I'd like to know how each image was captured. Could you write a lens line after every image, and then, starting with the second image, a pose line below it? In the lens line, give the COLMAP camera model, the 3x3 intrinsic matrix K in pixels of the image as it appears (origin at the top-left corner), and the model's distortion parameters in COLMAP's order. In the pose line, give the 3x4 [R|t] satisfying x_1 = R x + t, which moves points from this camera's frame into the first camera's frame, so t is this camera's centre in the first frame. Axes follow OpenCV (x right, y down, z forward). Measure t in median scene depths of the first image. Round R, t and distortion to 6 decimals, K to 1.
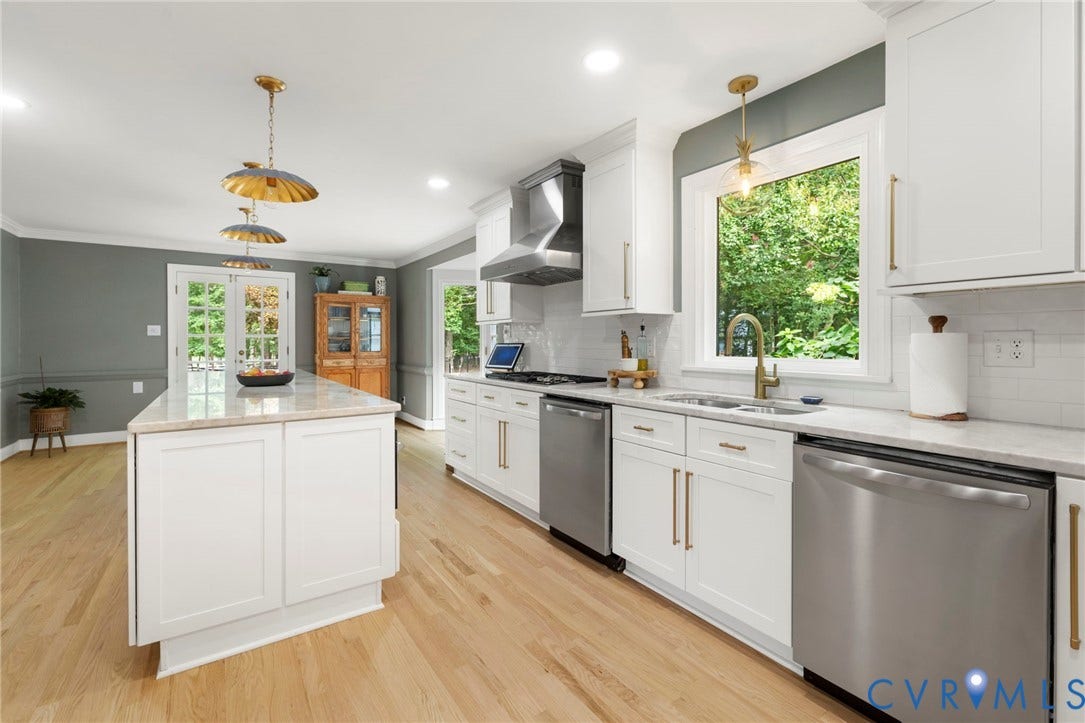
lens RADIAL K [[476.8, 0, 544.3], [0, 476.8, 348.9], [0, 0, 1]] dist [-0.000769, 0.000028]
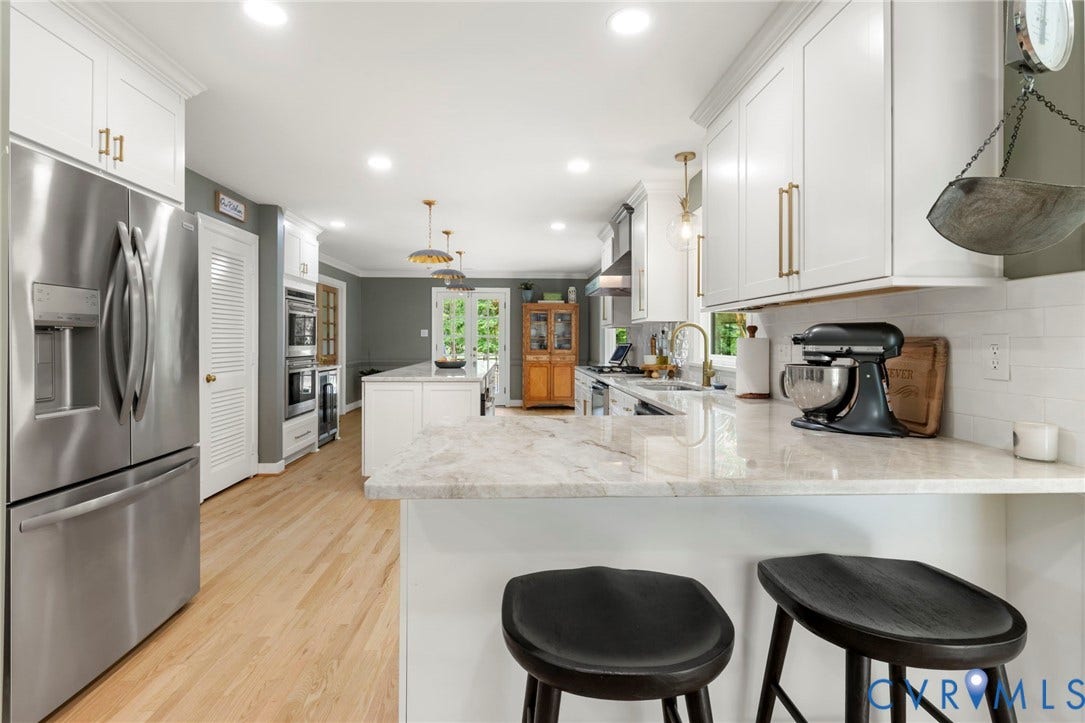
lens RADIAL K [[532.3, 0, 542.5], [0, 532.3, 361.5], [0, 0, 1]] dist [0.036859, 0.000124]
pose [[0.852451, 0.024558, -0.522230, 0.356398], [-0.012660, 0.999573, 0.026340, 0.001043], [0.522654, -0.015842, 0.852398, -0.219833]]
